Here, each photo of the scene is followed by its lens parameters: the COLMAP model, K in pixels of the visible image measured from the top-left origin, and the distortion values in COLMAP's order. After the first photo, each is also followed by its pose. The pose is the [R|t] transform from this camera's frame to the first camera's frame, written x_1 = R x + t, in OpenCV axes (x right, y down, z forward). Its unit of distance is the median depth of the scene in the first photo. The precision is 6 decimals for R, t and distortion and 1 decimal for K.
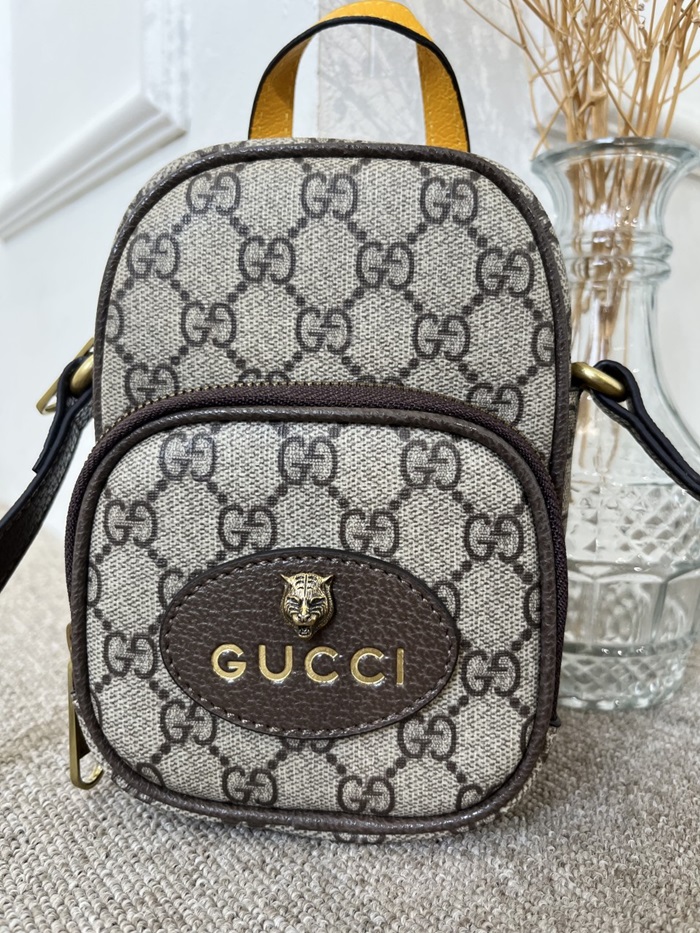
lens RADIAL K [[704.7, 0, 313.2], [0, 704.7, 467.6], [0, 0, 1]] dist [-0.020011, 0.010330]
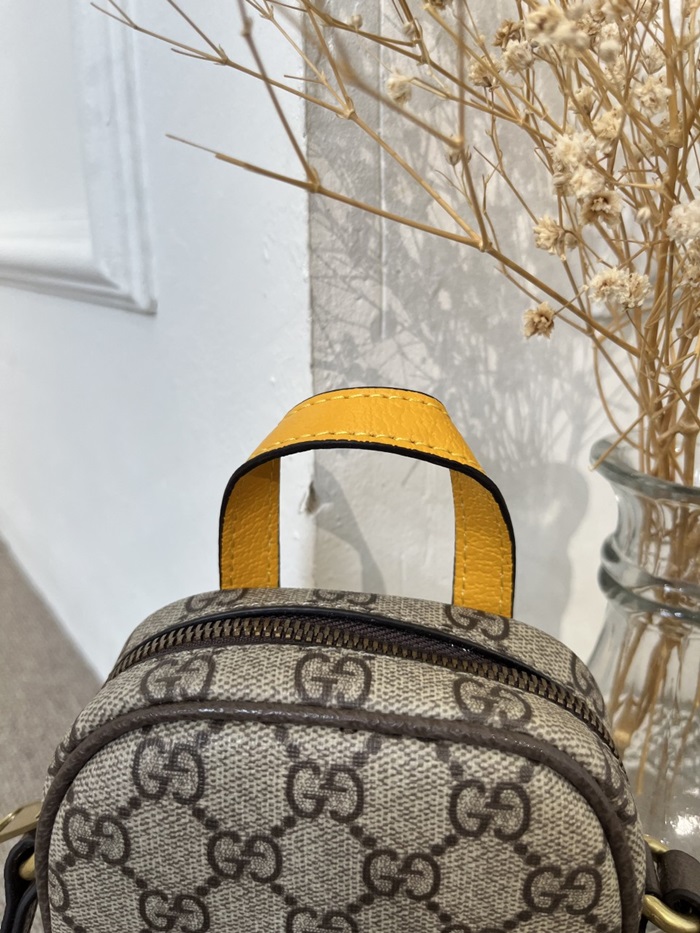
lens RADIAL K [[704.7, 0, 313.3], [0, 704.7, 431.8], [0, 0, 1]] dist [-0.020011, 0.010330]
pose [[0.999381, -0.022114, -0.027351, 0.038984], [0.026540, 0.984421, 0.173811, -0.877472], [0.023081, -0.174430, 0.984399, 0.342848]]
